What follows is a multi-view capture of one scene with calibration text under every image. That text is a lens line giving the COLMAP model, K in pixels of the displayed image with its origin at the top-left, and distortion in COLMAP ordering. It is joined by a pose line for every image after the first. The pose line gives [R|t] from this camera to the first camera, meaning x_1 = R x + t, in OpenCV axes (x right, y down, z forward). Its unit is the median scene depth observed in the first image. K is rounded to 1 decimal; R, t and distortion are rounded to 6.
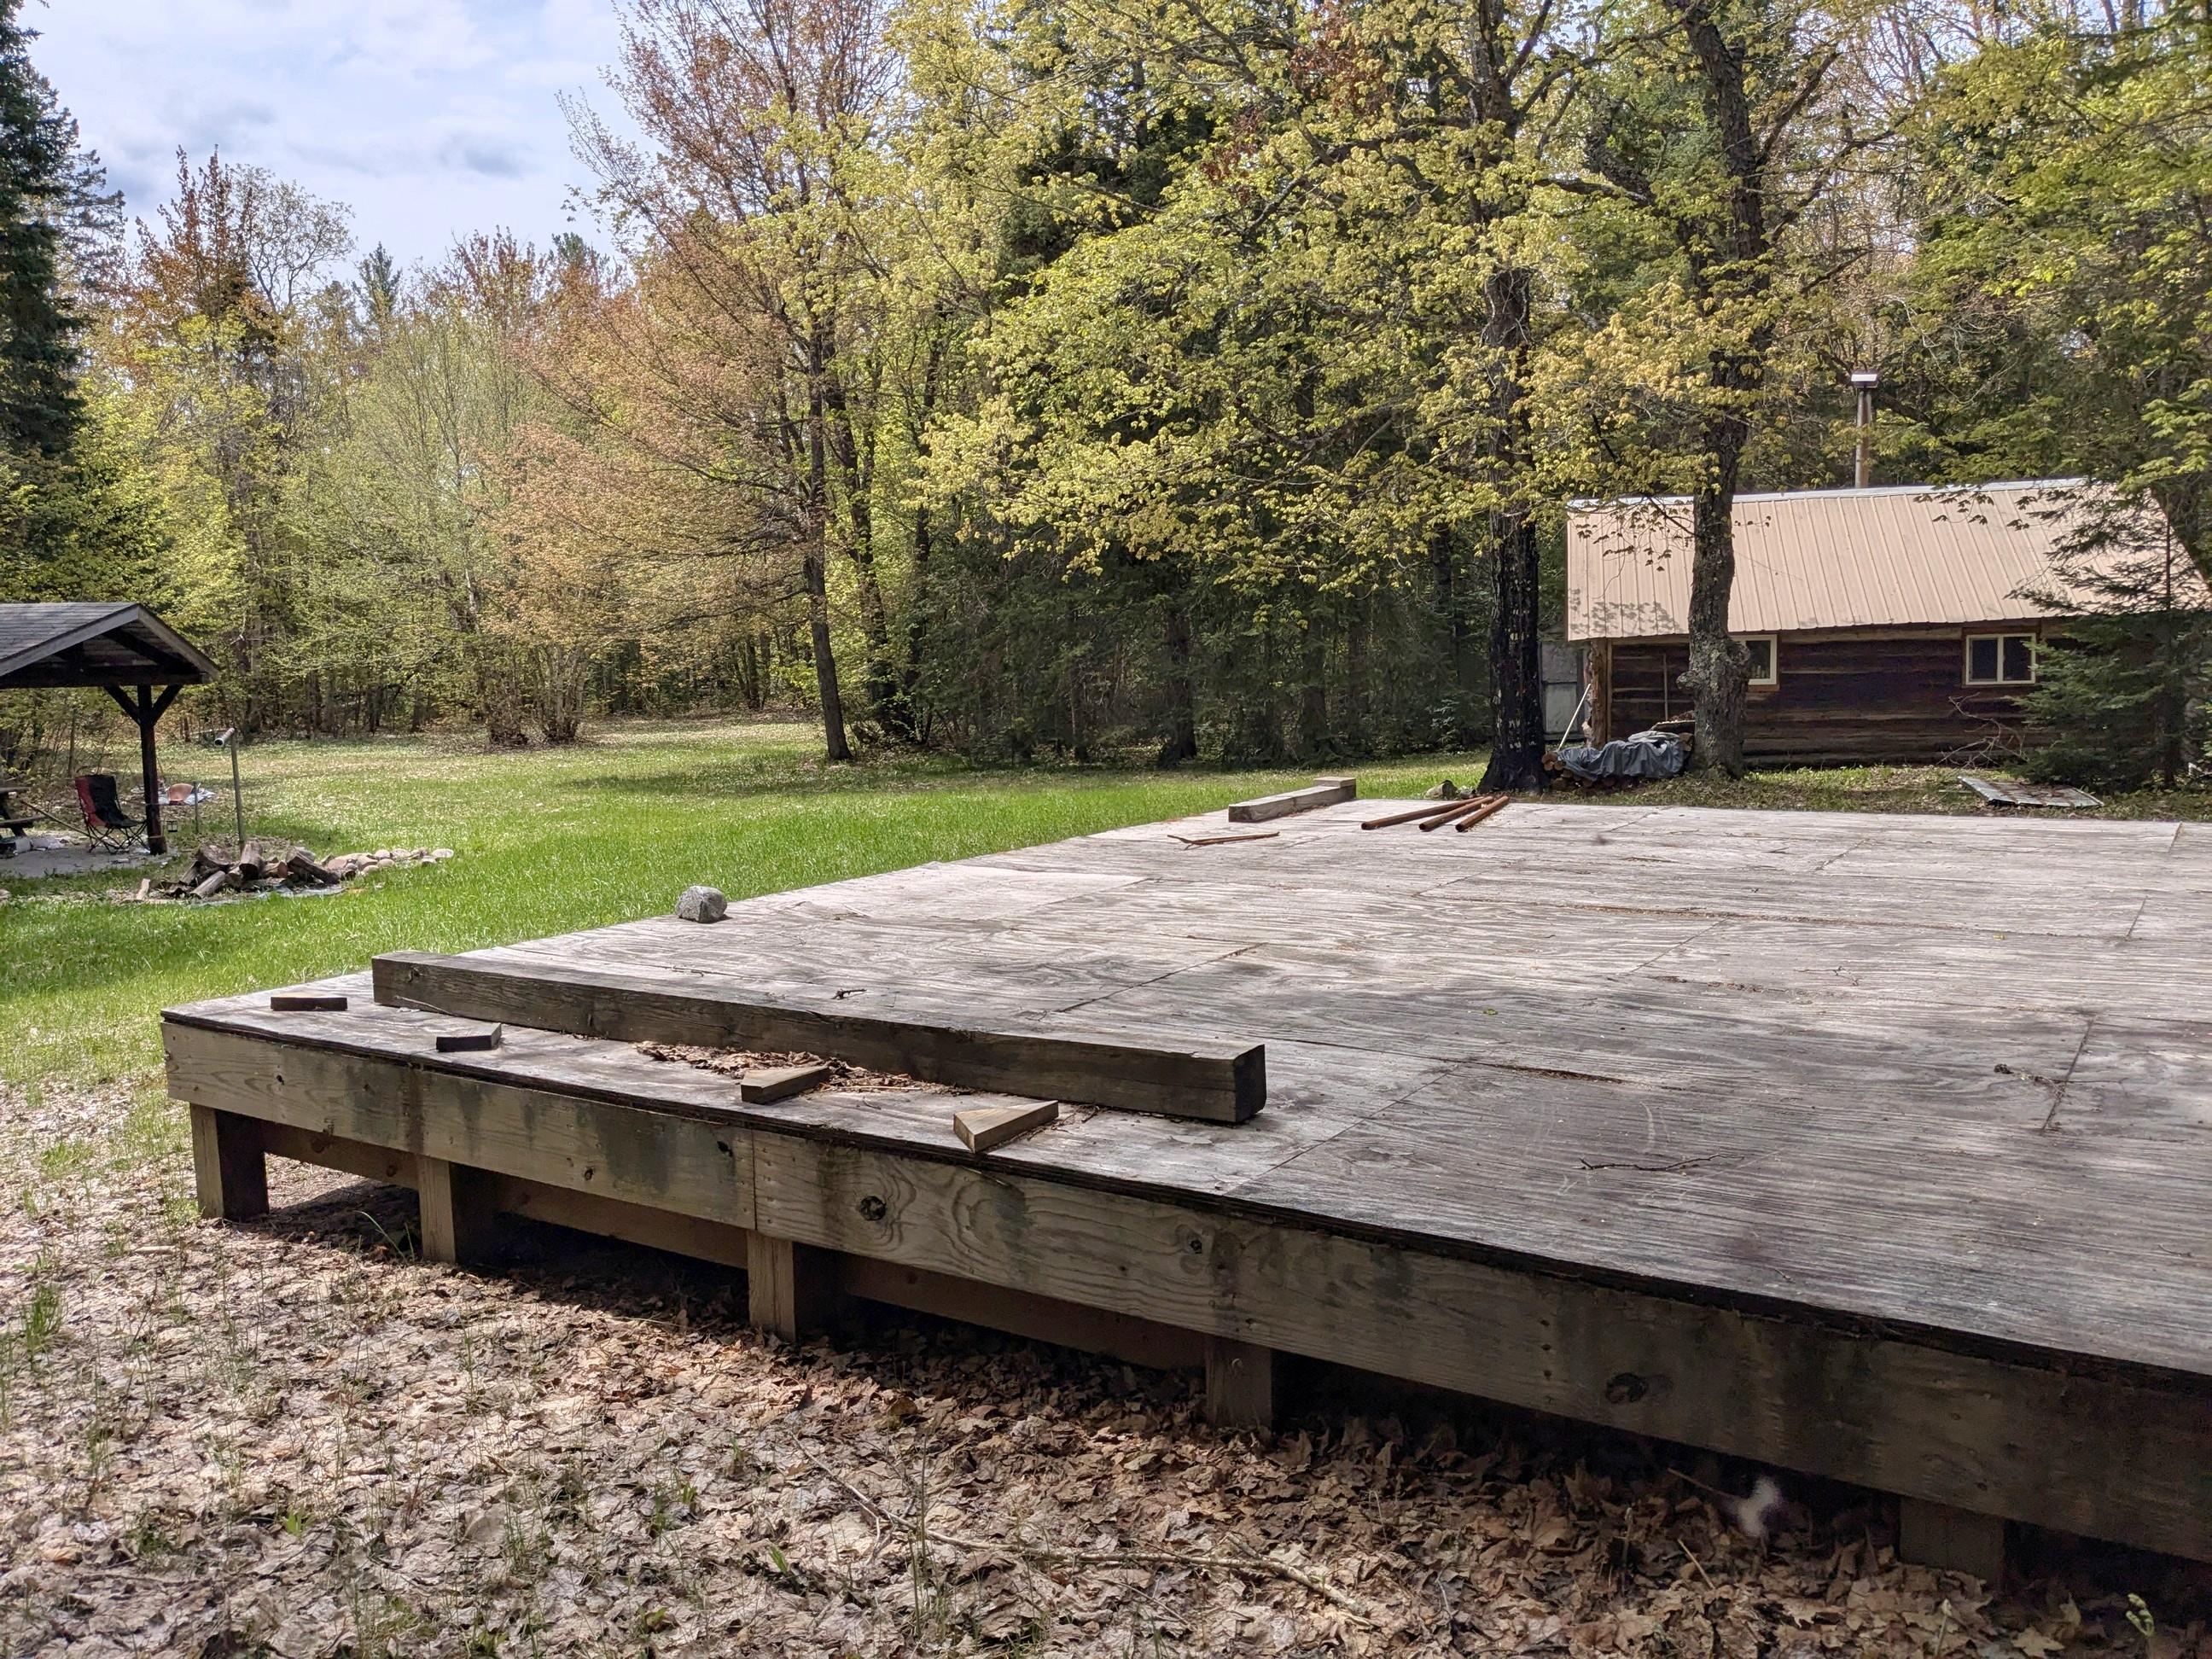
lens RADIAL K [[1737.8, 0, 1111.3], [0, 1737.8, 812.4], [0, 0, 1]] dist [0.016574, 0.004182]
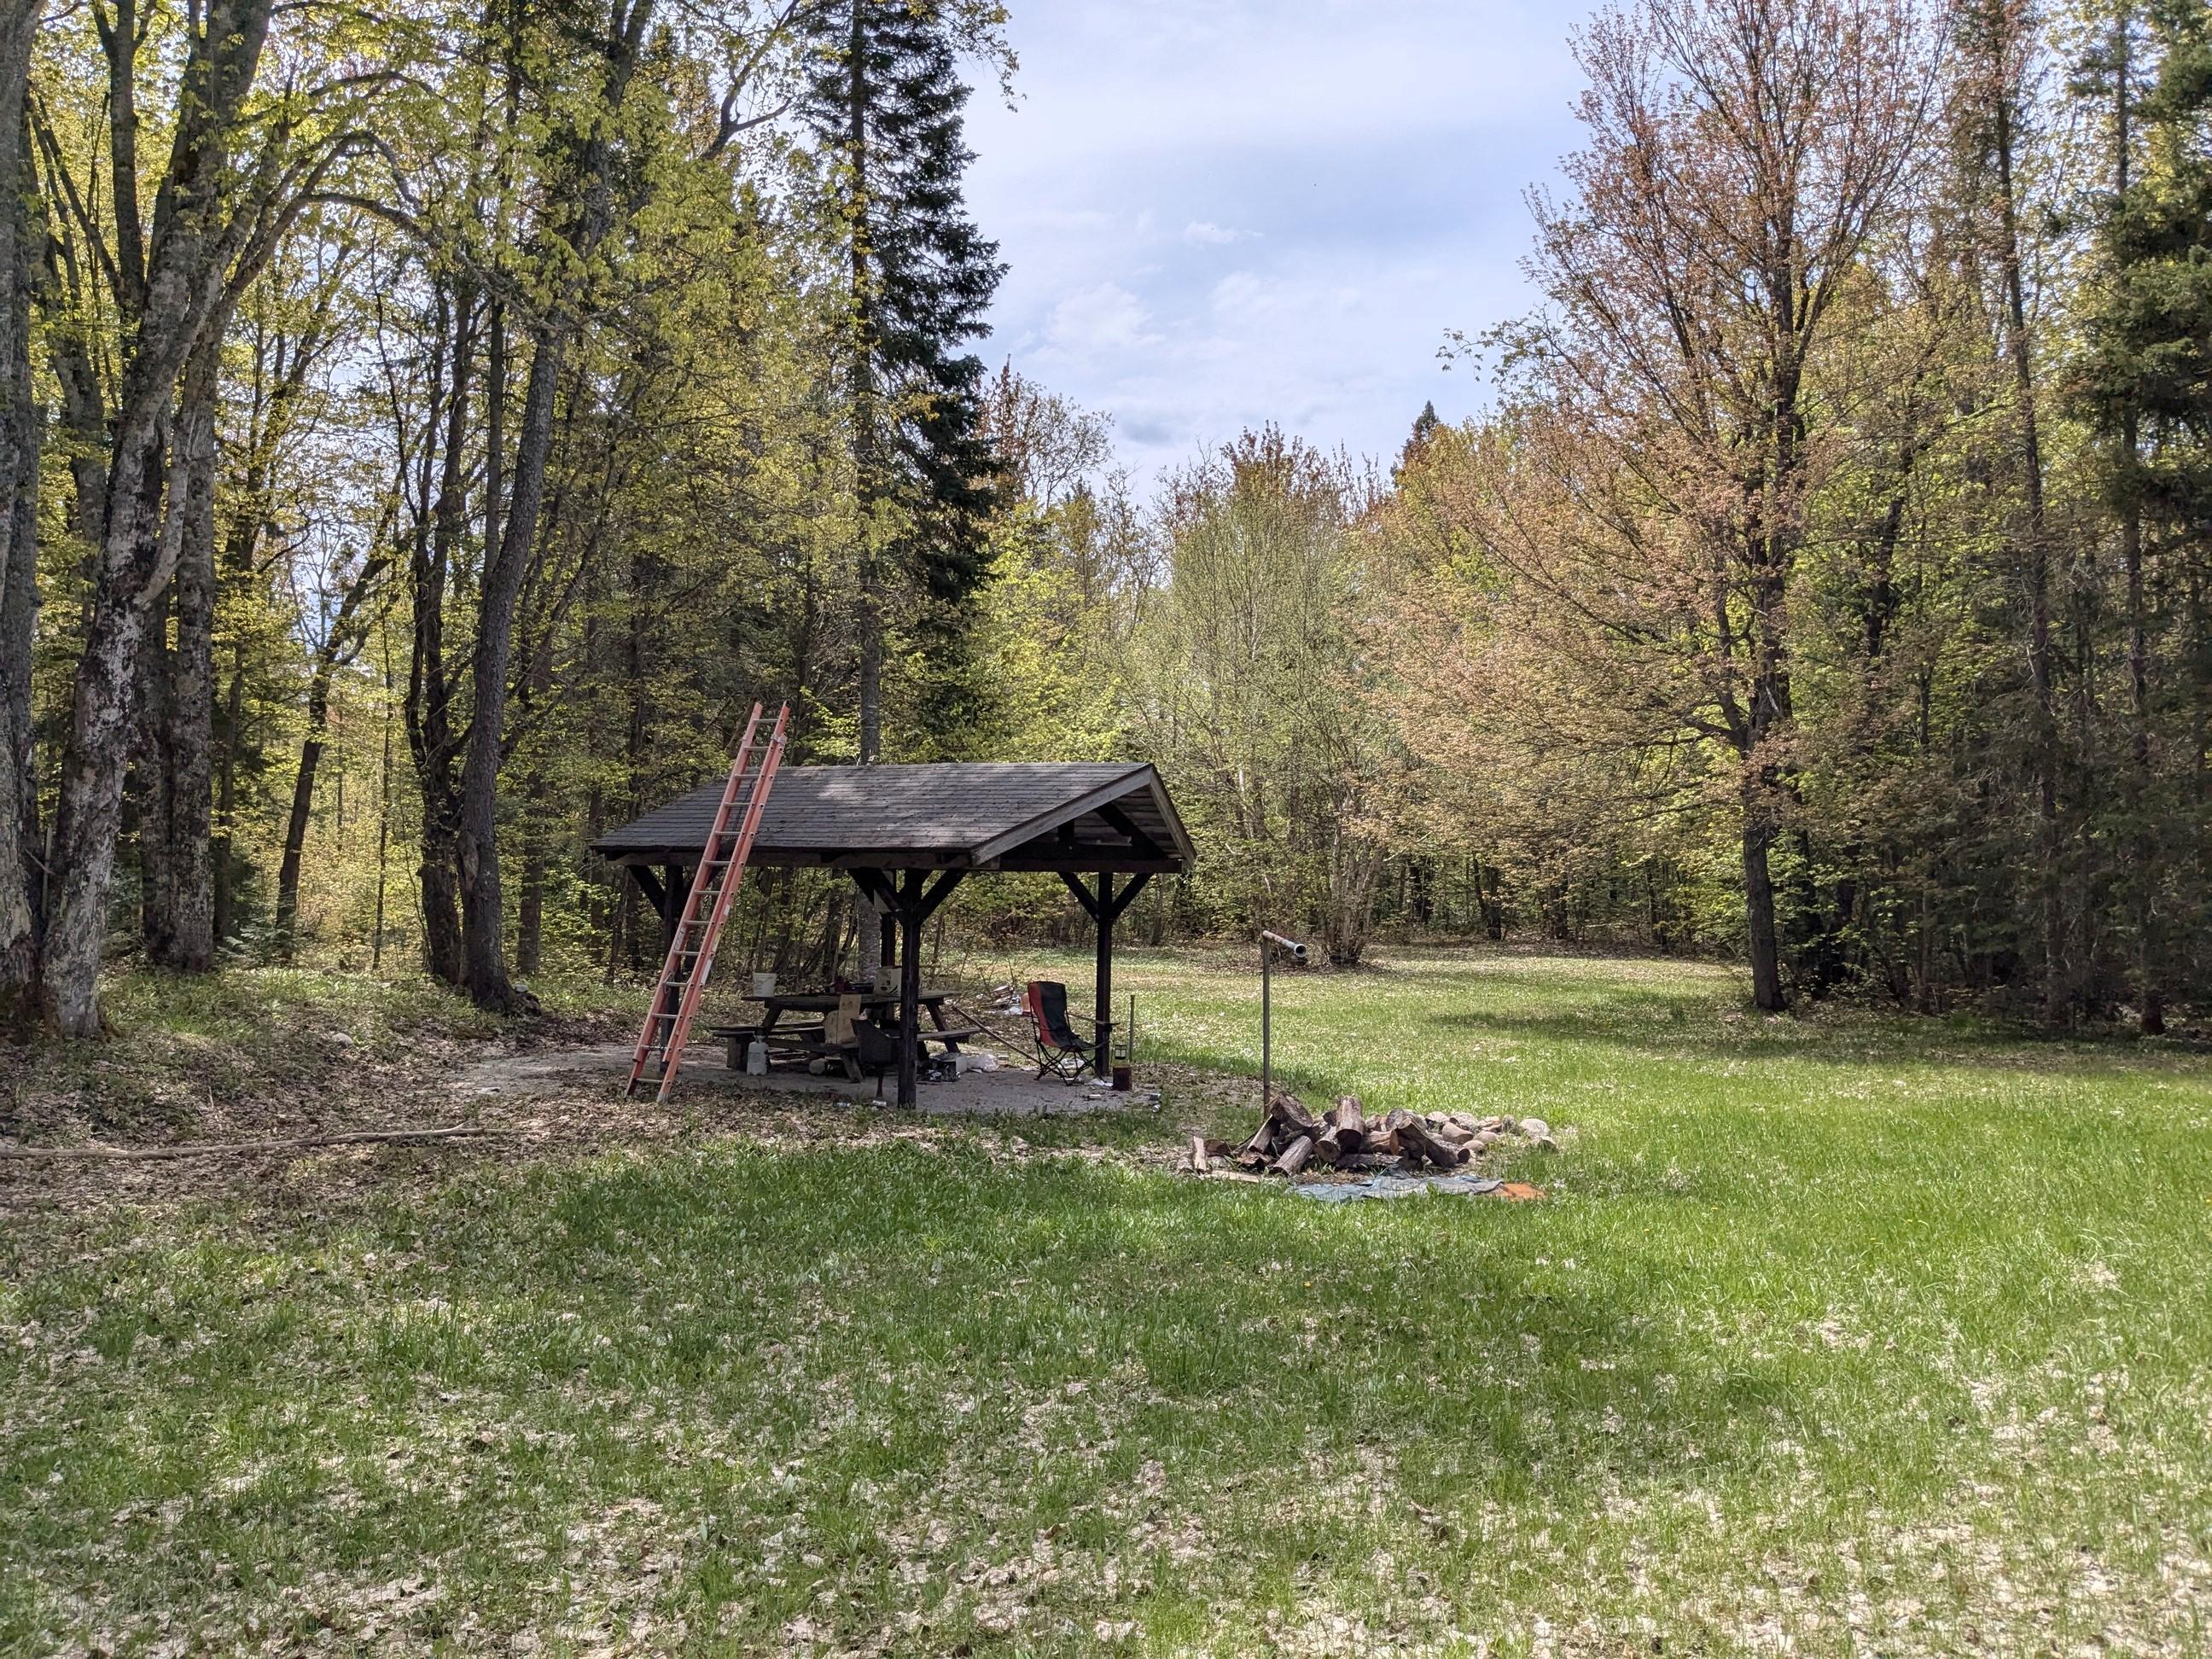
lens RADIAL K [[1737.8, 0, 1096.4], [0, 1737.8, 837.6], [0, 0, 1]] dist [0.016574, 0.004182]
pose [[0.945001, 0.030757, -0.325619, -0.189366], [-0.069371, 0.991766, -0.107648, -0.001931], [0.319627, 0.124316, 0.939353, 0.160230]]
